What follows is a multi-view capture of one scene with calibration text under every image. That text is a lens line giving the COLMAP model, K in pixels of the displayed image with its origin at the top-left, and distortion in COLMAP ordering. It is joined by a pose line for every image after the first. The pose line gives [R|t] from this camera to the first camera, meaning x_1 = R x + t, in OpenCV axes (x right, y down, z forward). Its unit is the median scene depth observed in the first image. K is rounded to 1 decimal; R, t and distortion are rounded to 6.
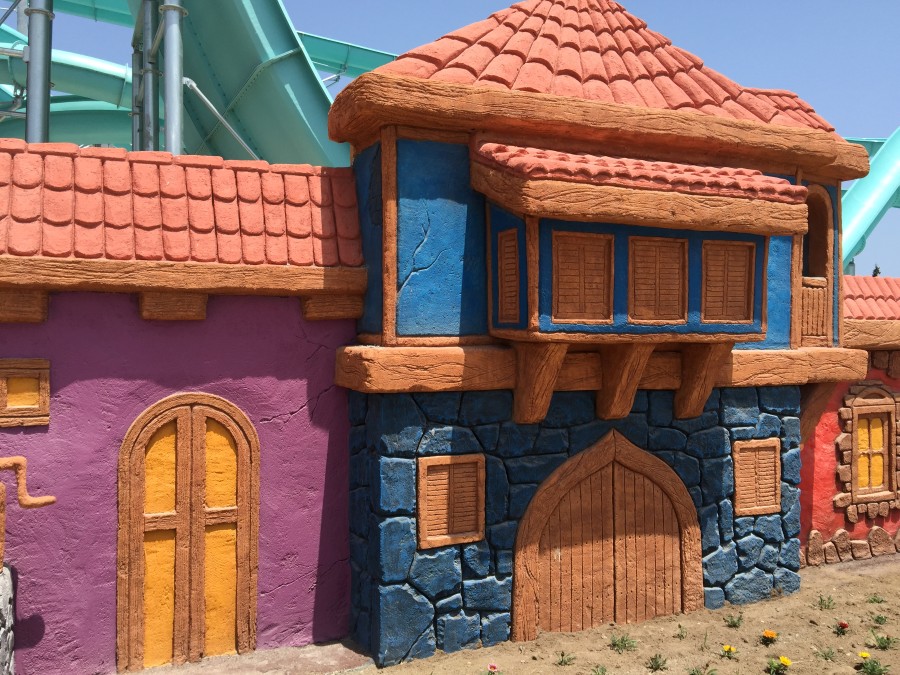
lens RADIAL K [[772.8, 0, 447.0], [0, 772.8, 330.9], [0, 0, 1]] dist [0.053199, -0.076416]
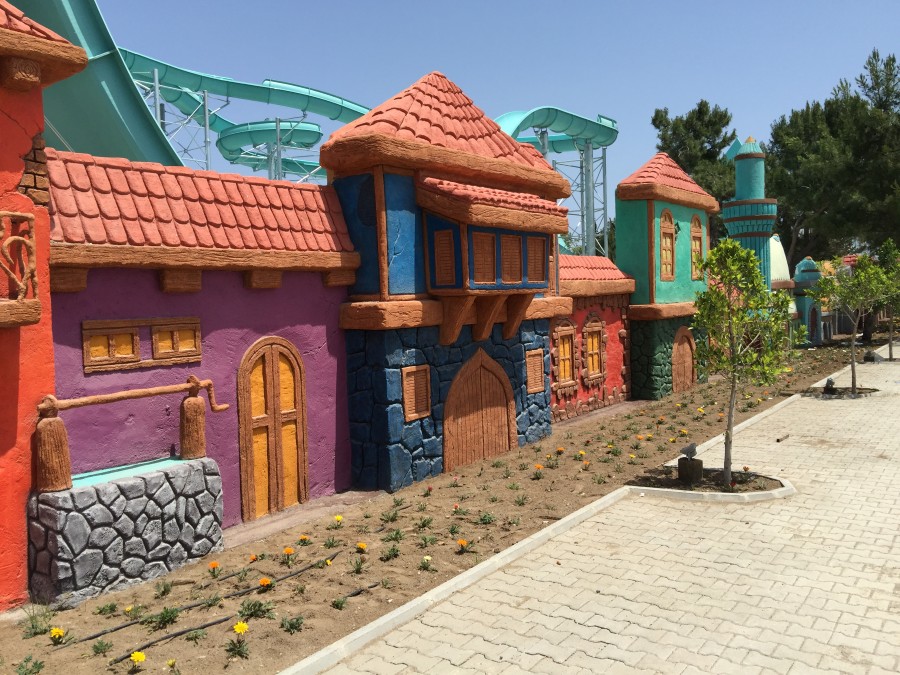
lens RADIAL K [[772.8, 0, 450.5], [0, 772.8, 338.3], [0, 0, 1]] dist [0.053199, -0.076416]
pose [[0.854220, -0.060706, 0.516356, -0.769440], [0.036995, 0.997740, 0.056099, 0.010910], [-0.518595, -0.028818, 0.854534, -0.449592]]
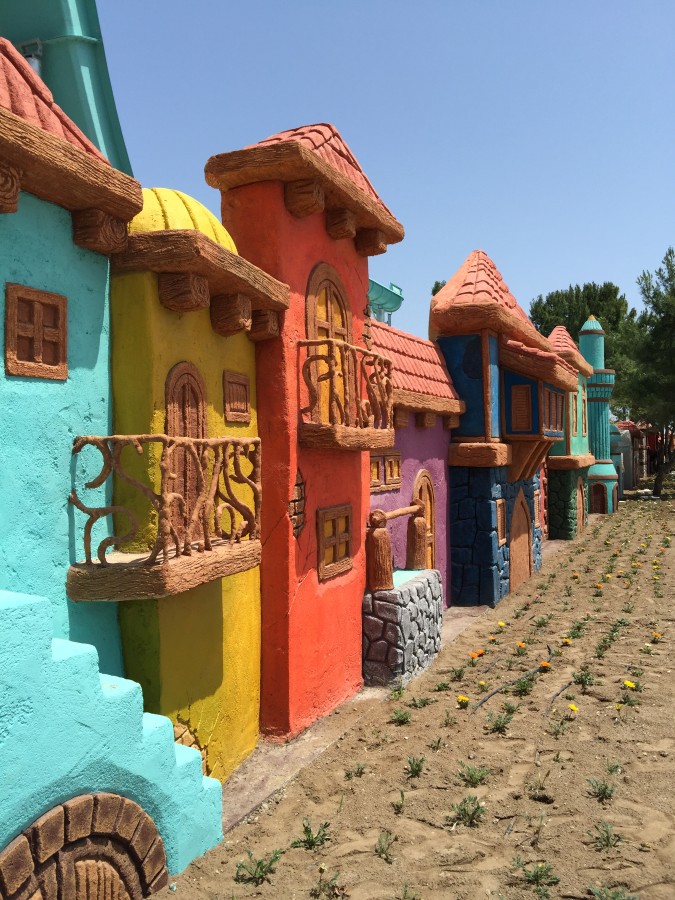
lens RADIAL K [[772.8, 0, 336.6], [0, 772.8, 449.4], [0, 0, 1]] dist [0.053199, -0.076416]
pose [[0.731633, -0.009799, 0.681628, -1.584550], [0.010404, 0.999941, 0.003208, 0.024986], [-0.681619, 0.004745, 0.731692, -0.142384]]
